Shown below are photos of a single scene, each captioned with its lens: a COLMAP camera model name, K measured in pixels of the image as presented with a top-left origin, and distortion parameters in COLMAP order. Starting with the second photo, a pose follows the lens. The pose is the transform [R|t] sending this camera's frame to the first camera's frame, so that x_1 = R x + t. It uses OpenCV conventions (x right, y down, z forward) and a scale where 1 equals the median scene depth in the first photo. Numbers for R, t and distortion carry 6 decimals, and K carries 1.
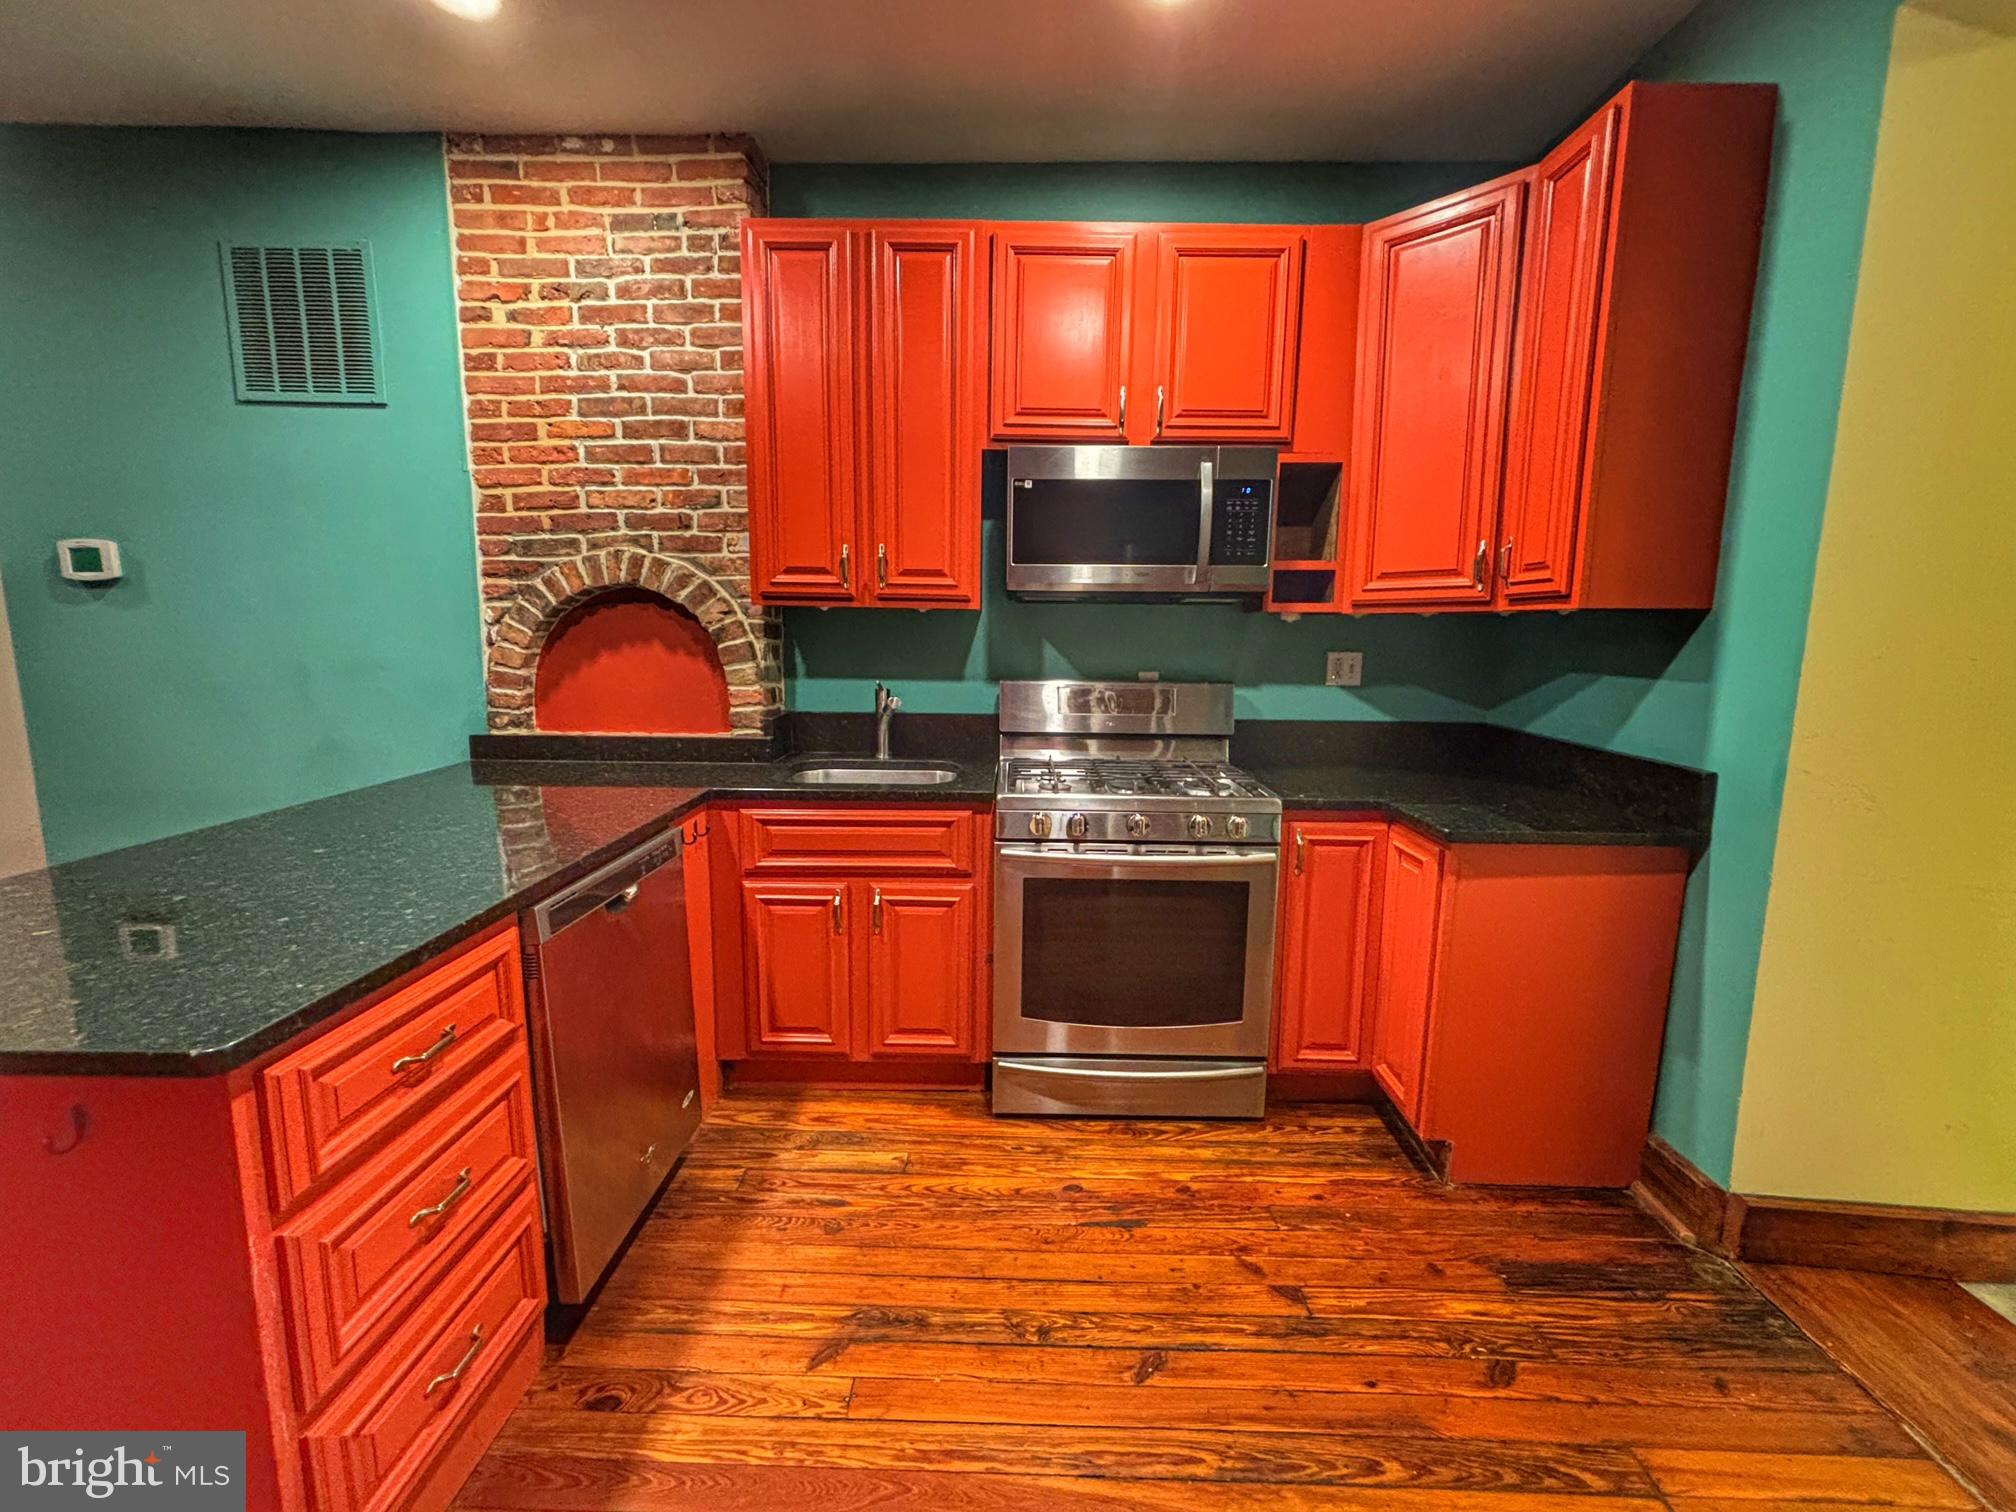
lens RADIAL K [[846.1, 0, 1010.1], [0, 846.1, 756.1], [0, 0, 1]] dist [-0.007903, 0.000037]
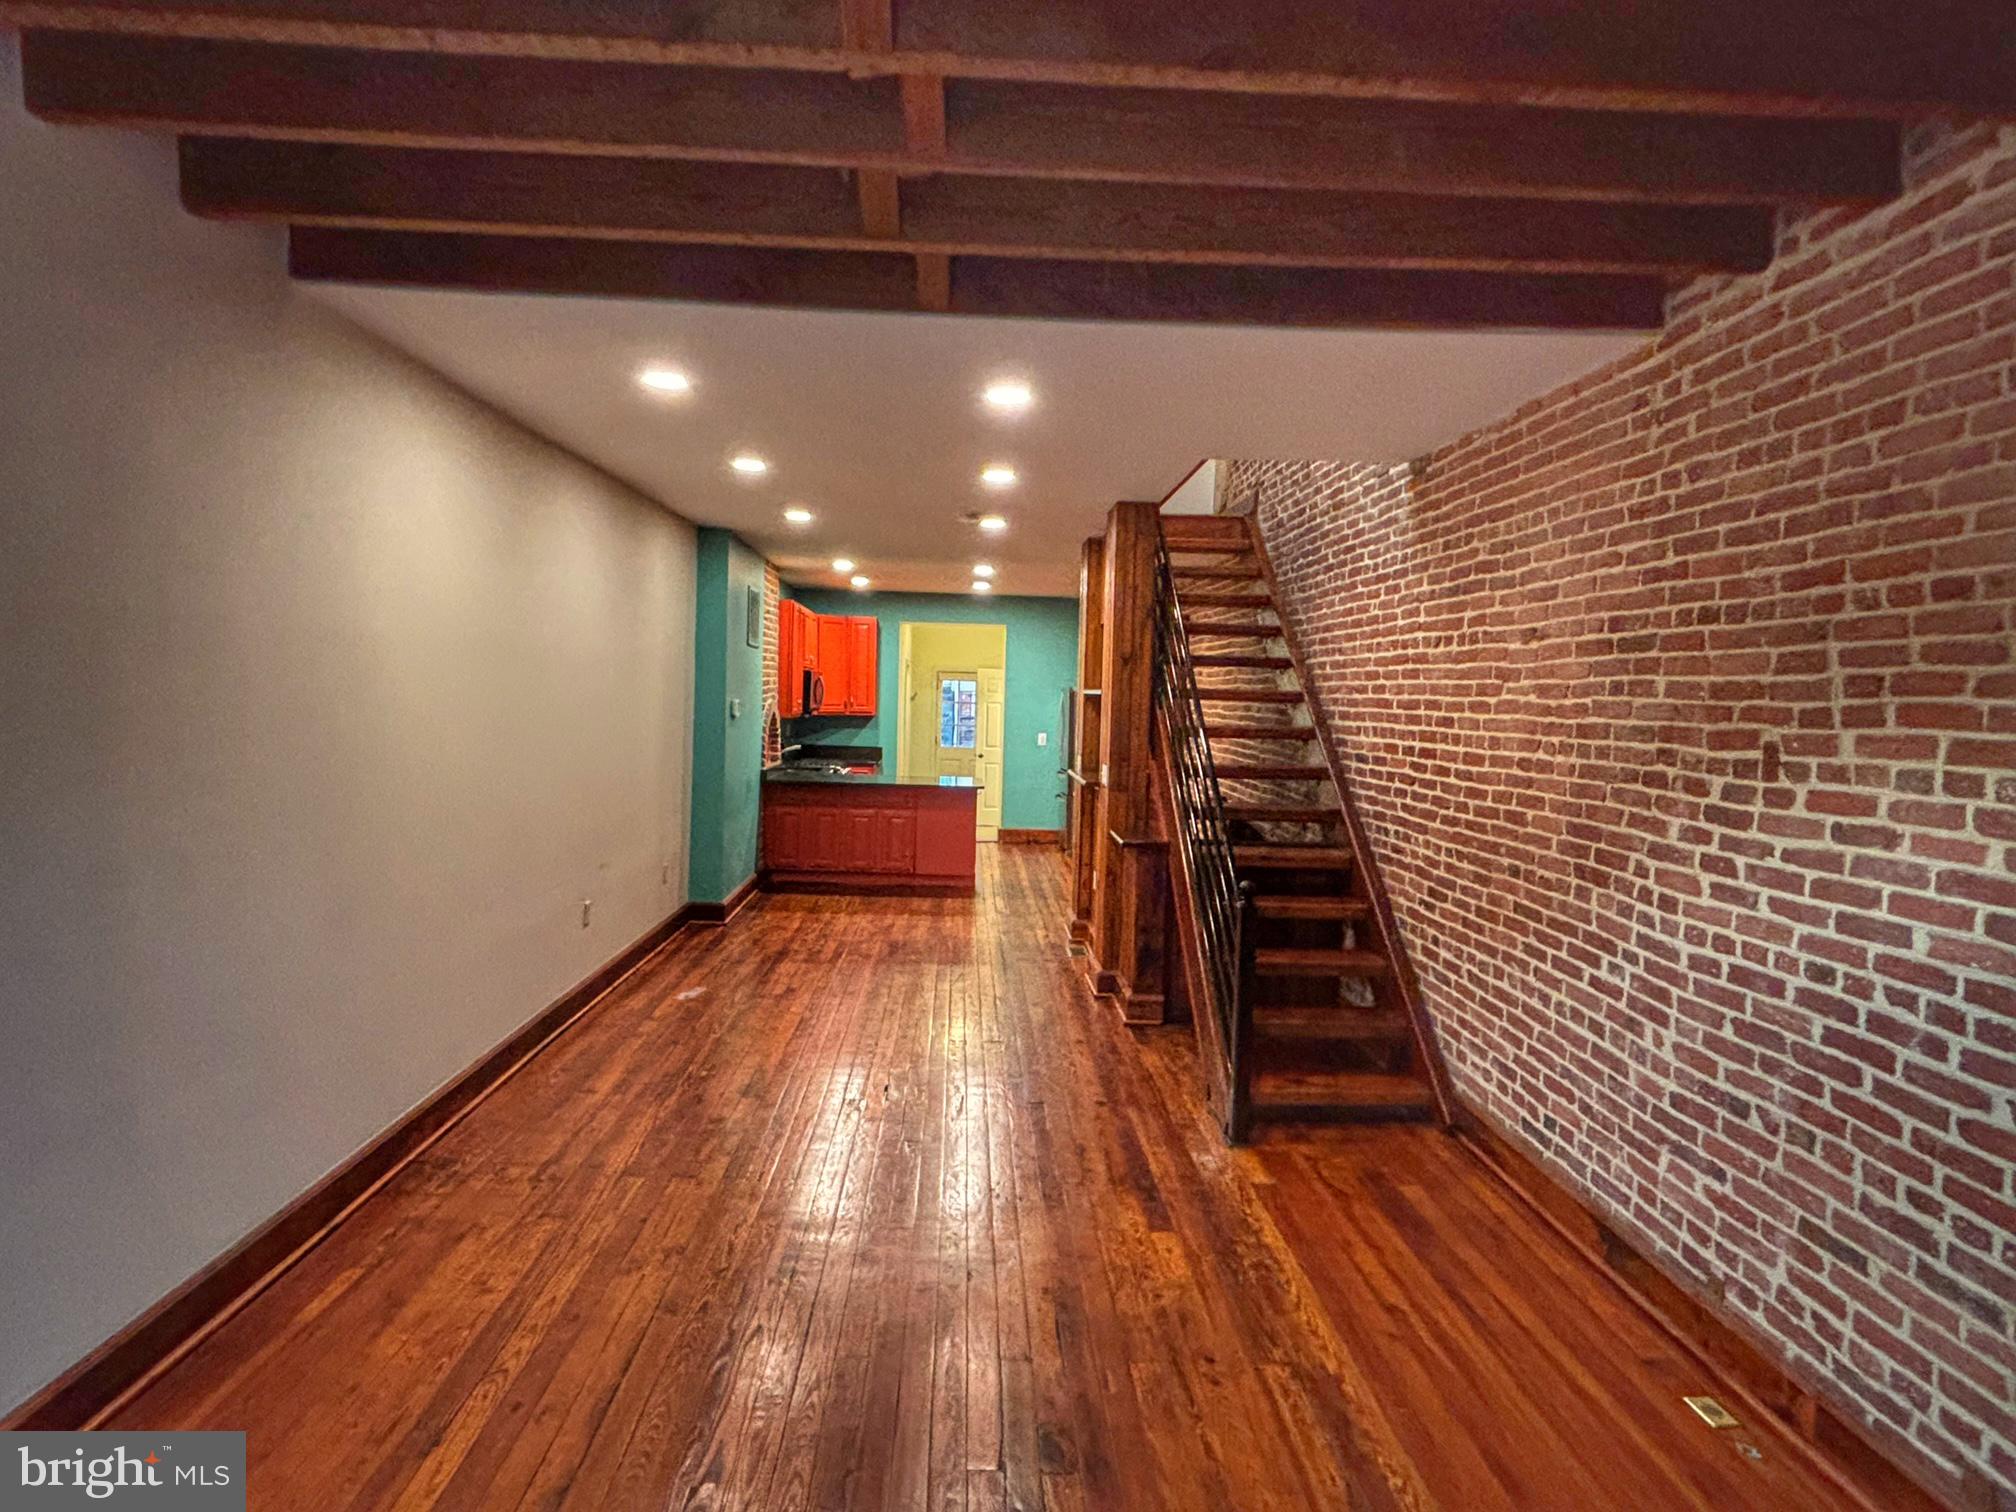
lens RADIAL K [[1125.2, 0, 1009.9], [0, 1125.2, 747.5], [0, 0, 1]] dist [-0.028644, -0.008223]
pose [[-0.061033, -0.061031, 0.996268, -4.319983], [0.120083, 0.990430, 0.068030, -0.249526], [-0.990886, 0.123787, -0.053120, 0.435636]]
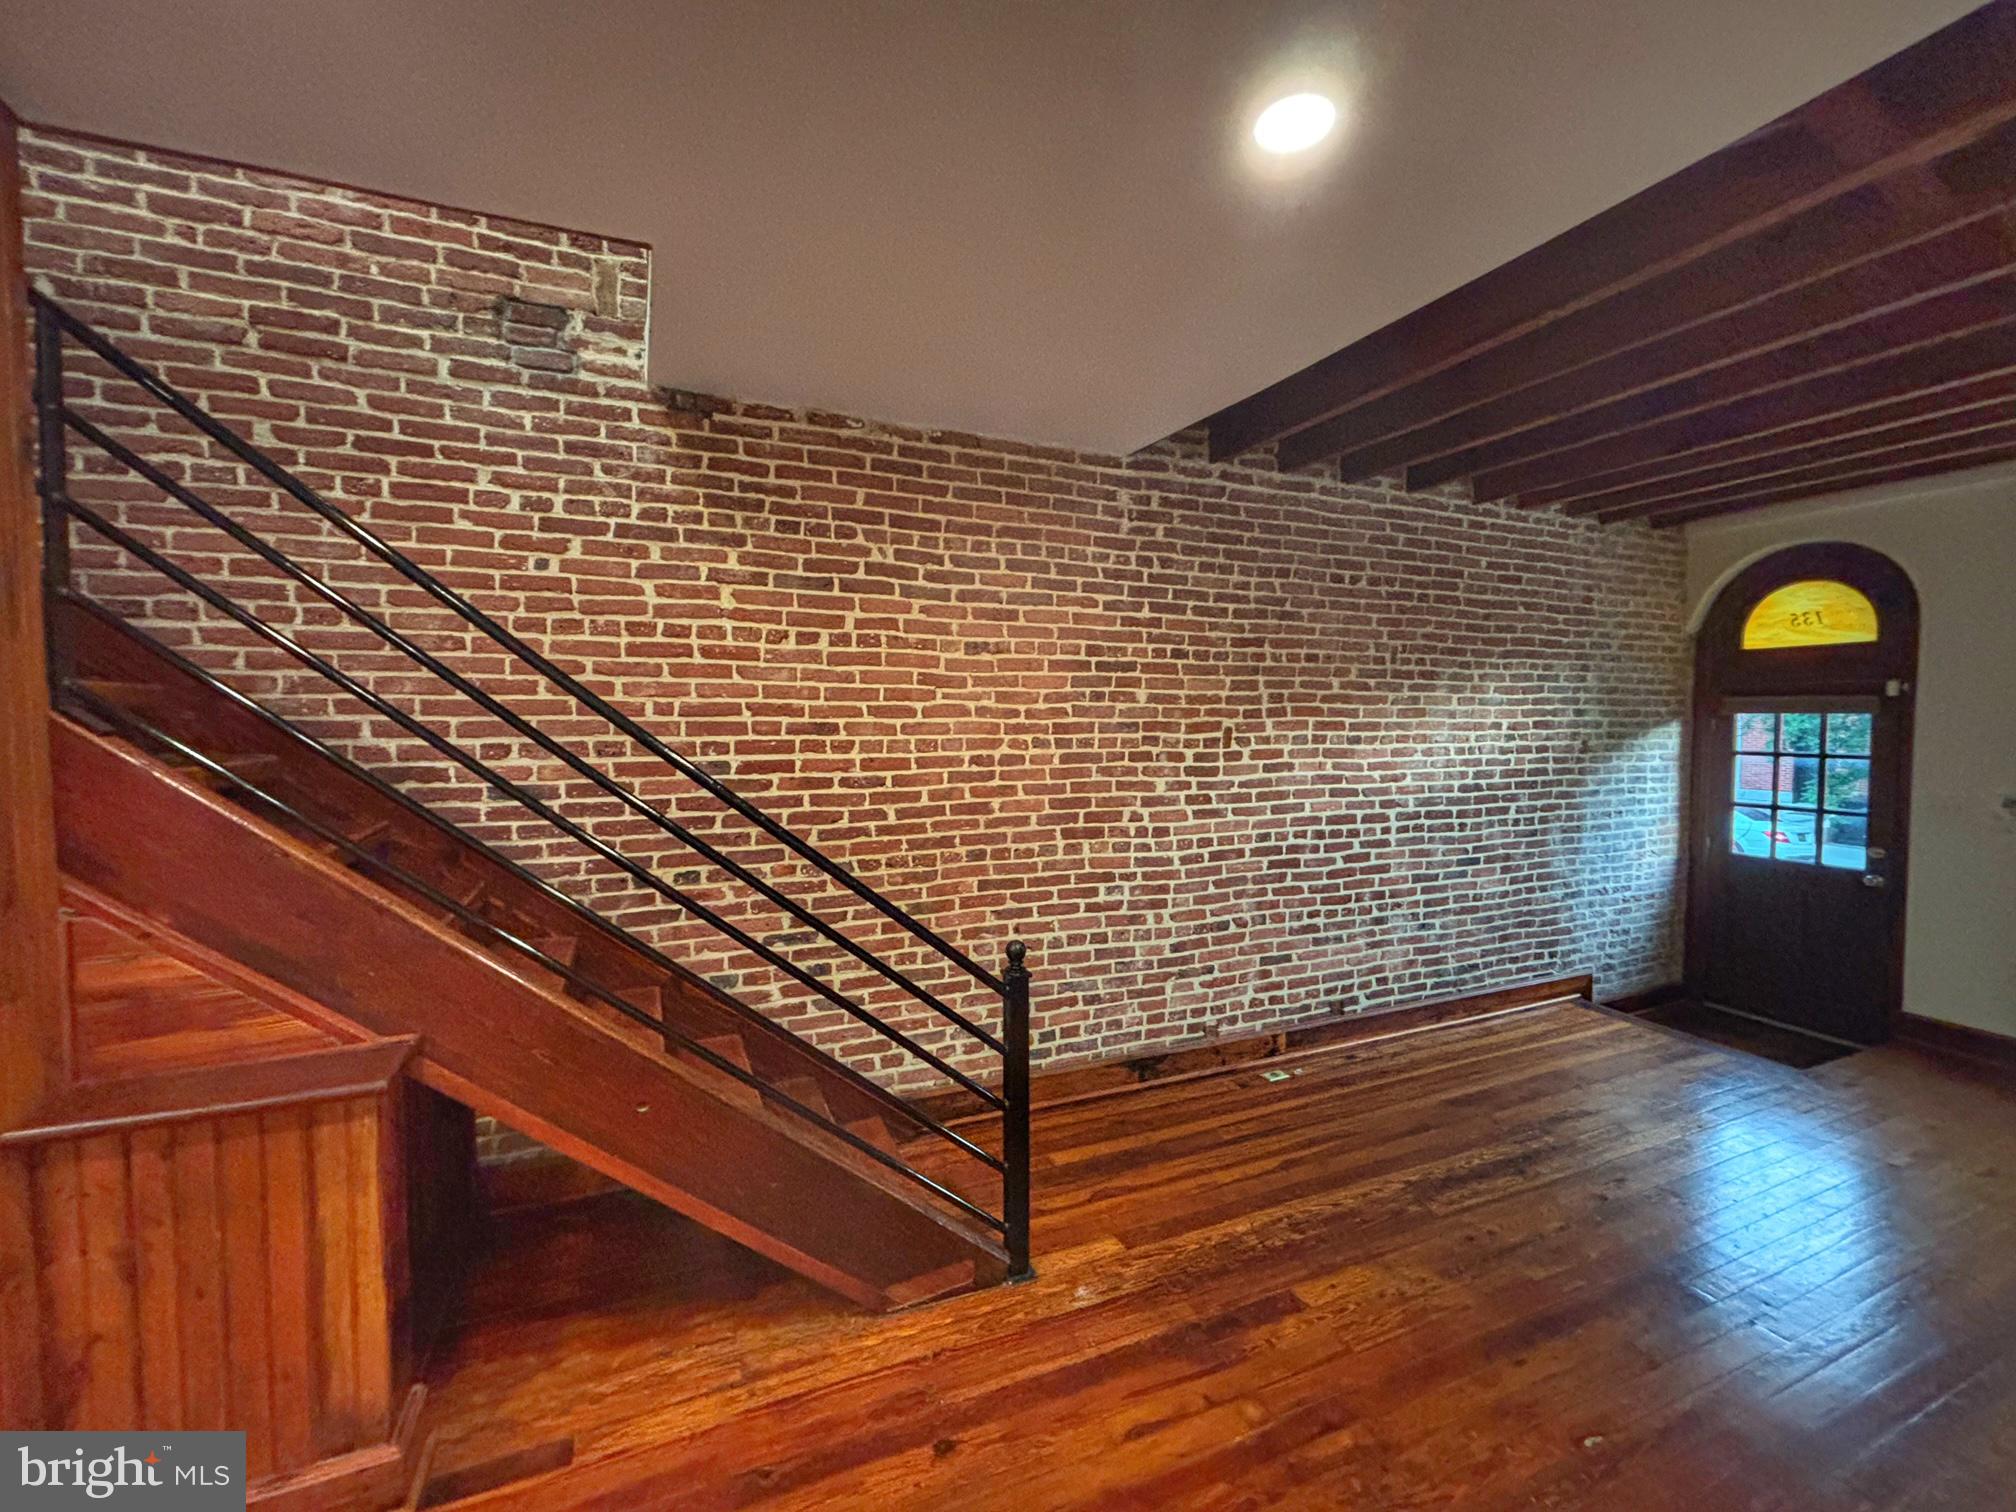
lens RADIAL K [[817.8, 0, 1002.5], [0, 817.8, 754.3], [0, 0, 1]] dist [0.007166, -0.000903]
pose [[-0.912163, 0.004721, -0.409800, -2.310447], [-0.075318, 0.980971, 0.178950, -0.279960], [0.402847, 0.194096, -0.894450, 0.821778]]
